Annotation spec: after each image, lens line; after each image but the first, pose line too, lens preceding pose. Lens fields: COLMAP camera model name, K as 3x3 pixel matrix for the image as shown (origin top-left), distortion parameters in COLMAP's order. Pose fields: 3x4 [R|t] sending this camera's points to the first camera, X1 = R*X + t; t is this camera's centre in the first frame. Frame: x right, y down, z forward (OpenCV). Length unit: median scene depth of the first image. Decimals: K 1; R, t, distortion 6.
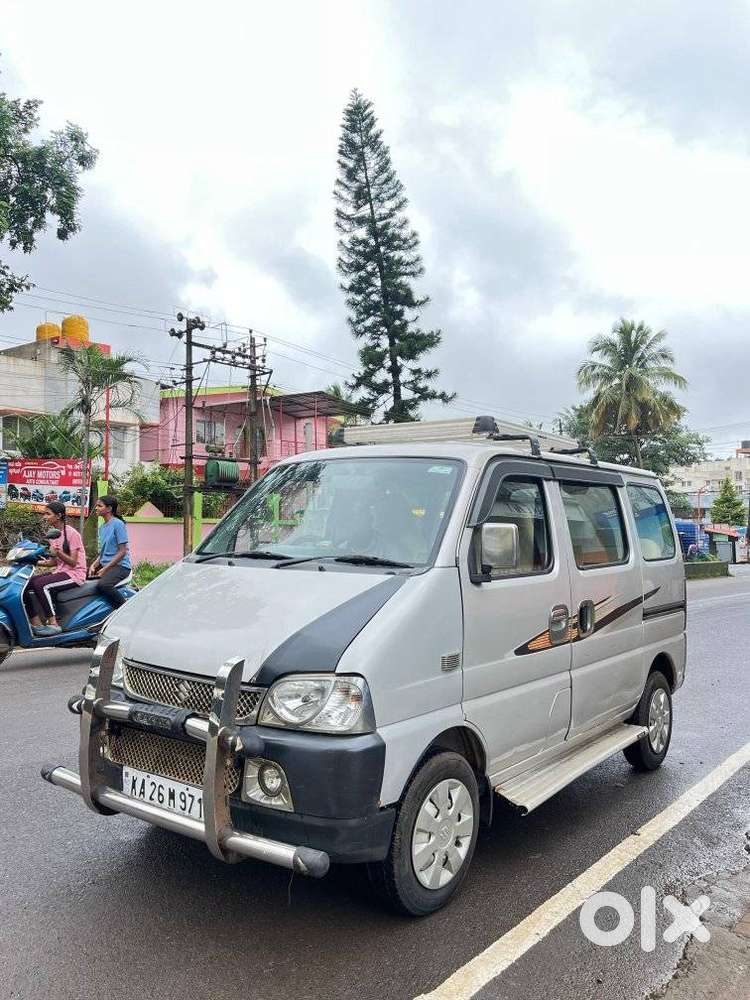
lens RADIAL K [[803.0, 0, 380.2], [0, 803.0, 511.9], [0, 0, 1]] dist [0.087878, -0.001460]
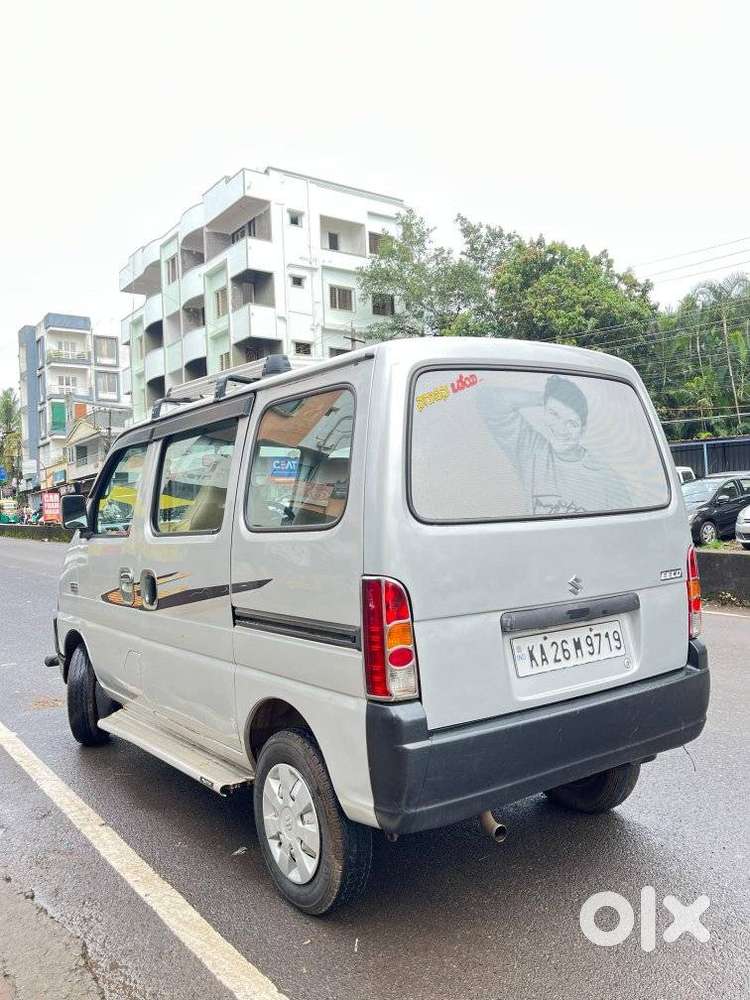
lens RADIAL K [[829.9, 0, 360.3], [0, 829.9, 499.6], [0, 0, 1]] dist [0.014518, -0.101352]
pose [[-0.319365, -0.009499, -0.947584, 0.825497], [0.054533, 0.998108, -0.028384, 0.054933], [0.946061, -0.060739, -0.318243, 1.187432]]
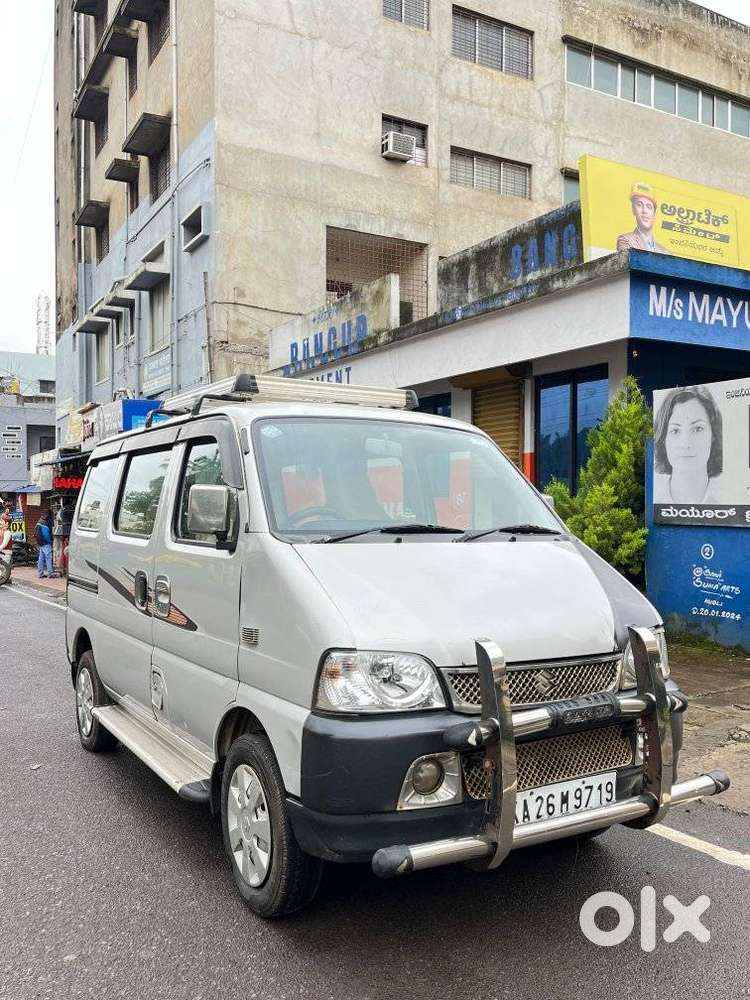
lens RADIAL K [[850.2, 0, 374.6], [0, 850.2, 499.3], [0, 0, 1]] dist [0.037068, -0.007834]
pose [[0.361599, -0.003099, 0.932328, -0.667736], [-0.008919, 0.999937, 0.006783, 0.011086], [-0.932291, -0.010768, 0.361549, 0.483674]]
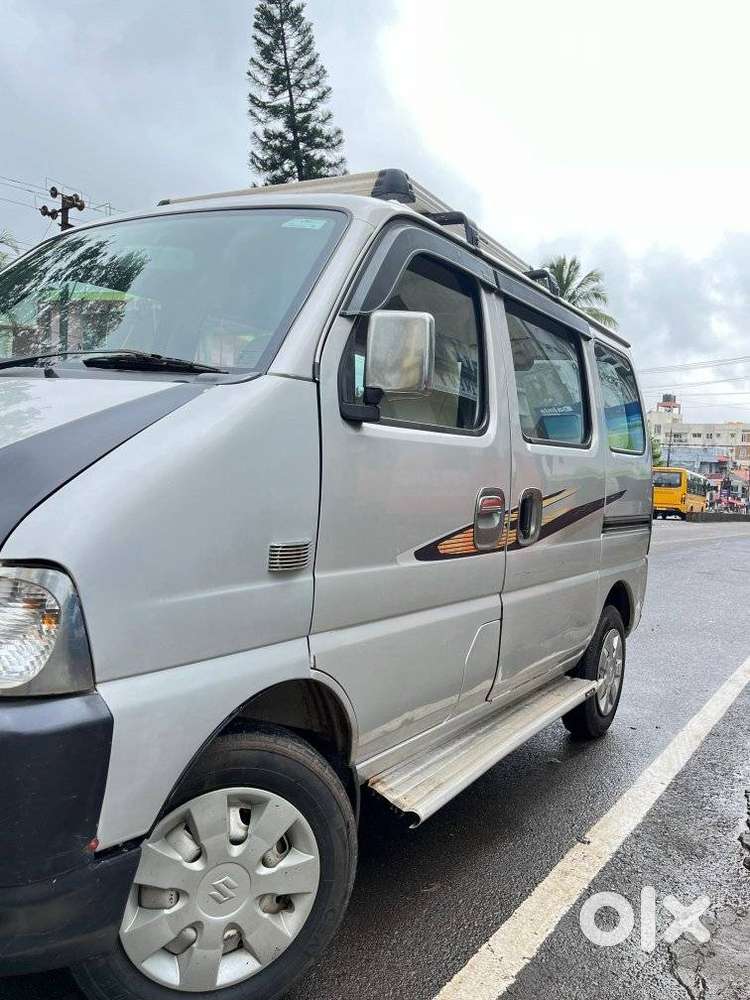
lens RADIAL K [[831.5, 0, 373.7], [0, 831.5, 522.4], [0, 0, 1]] dist [0.051391, -0.005240]
pose [[0.994559, 0.038682, 0.096729, 0.052510], [-0.046391, 0.995814, 0.078757, 0.070241], [-0.093277, -0.082815, 0.992190, 0.276679]]
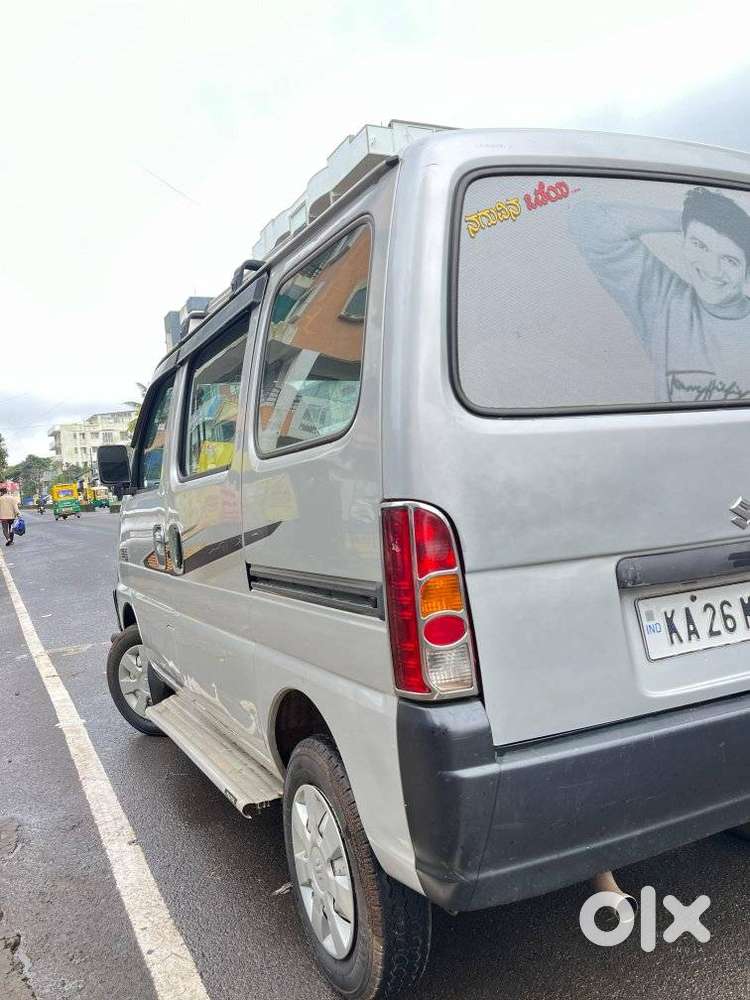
lens RADIAL K [[842.7, 0, 378.5], [0, 842.7, 503.9], [0, 0, 1]] dist [0.007041, 0.004417]
pose [[-0.462258, 0.038182, -0.885923, 0.649077], [0.088464, 0.996074, -0.003229, 0.085639], [0.882322, -0.079865, -0.463821, 1.174235]]
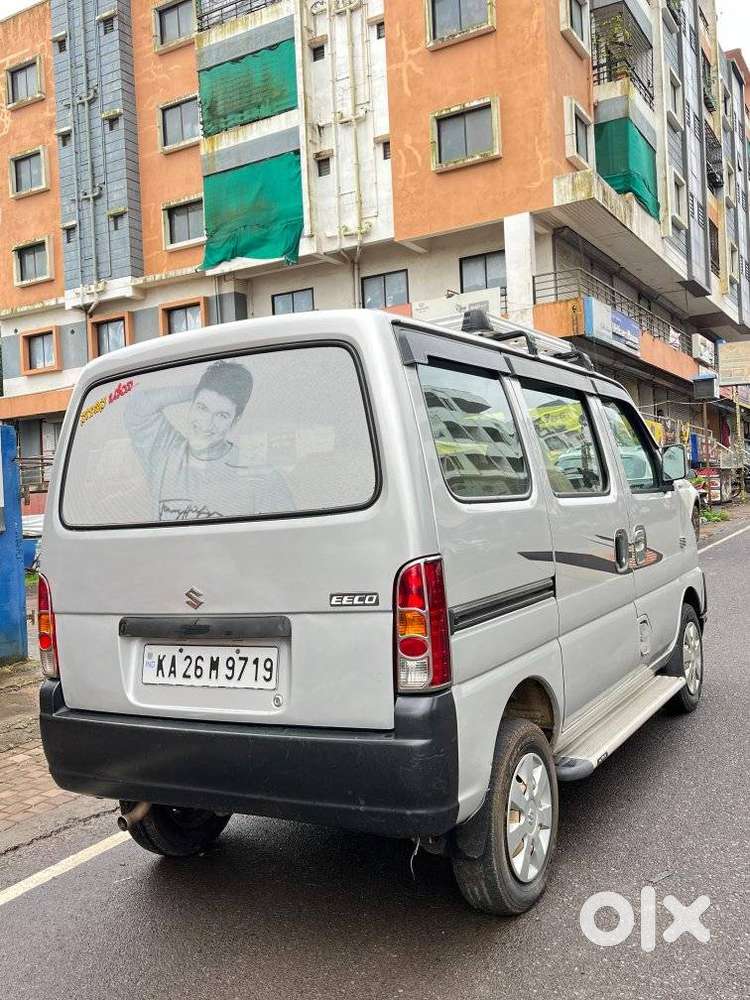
lens RADIAL K [[853.1, 0, 426.6], [0, 853.1, 488.7], [0, 0, 1]] dist [-0.012526, -0.002912]
pose [[-0.977328, 0.051003, -0.205495, 0.259359], [0.055904, 0.998272, -0.018115, 0.054874], [0.204216, -0.029192, -0.978490, 1.646728]]
